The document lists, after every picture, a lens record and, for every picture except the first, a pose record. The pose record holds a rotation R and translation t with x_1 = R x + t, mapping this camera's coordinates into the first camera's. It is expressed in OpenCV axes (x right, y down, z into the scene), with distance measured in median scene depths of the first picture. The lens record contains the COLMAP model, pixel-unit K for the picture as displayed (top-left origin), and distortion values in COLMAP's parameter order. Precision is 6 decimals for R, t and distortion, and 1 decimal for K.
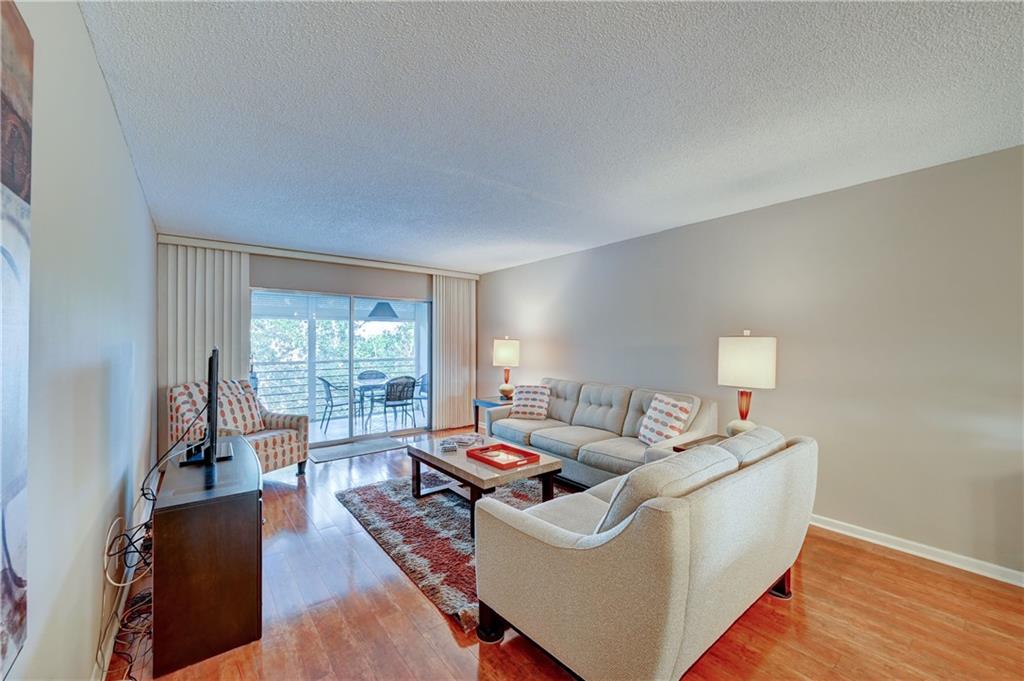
lens RADIAL K [[406.6, 0, 512.0], [0, 406.6, 340.5], [0, 0, 1]] dist [0.000349, 0.000063]
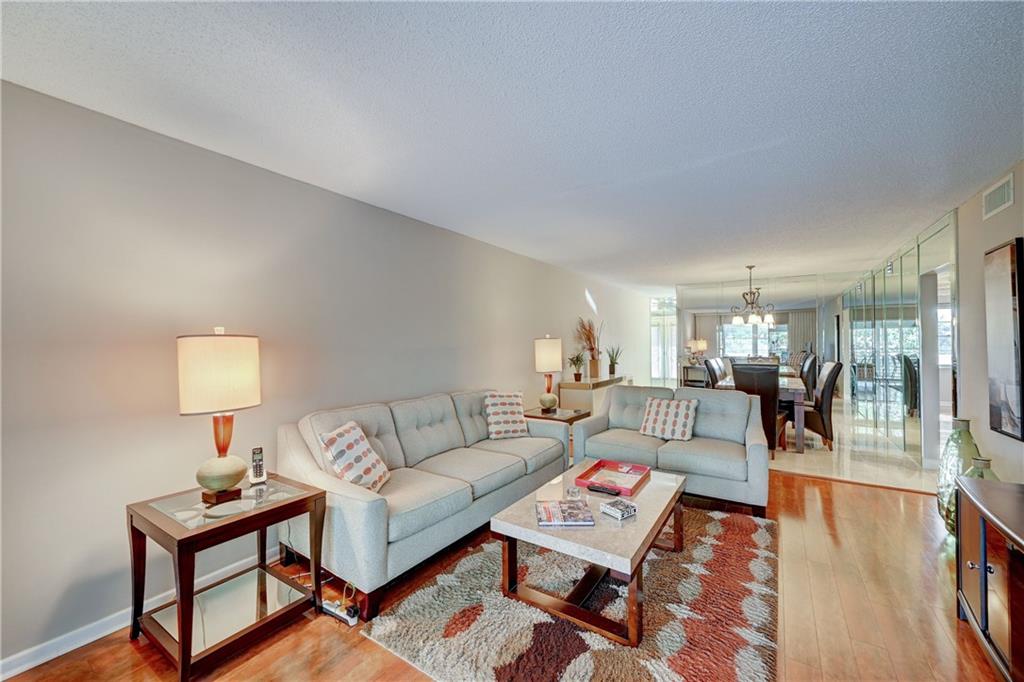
lens RADIAL K [[406.6, 0, 512.0], [0, 406.6, 341.0], [0, 0, 1]] dist [0.000349, 0.000063]
pose [[-0.307367, 0.000576, 0.951591, -0.626572], [-0.000676, 0.999999, -0.000824, 0.001281], [-0.951591, -0.000897, -0.307367, 1.195959]]
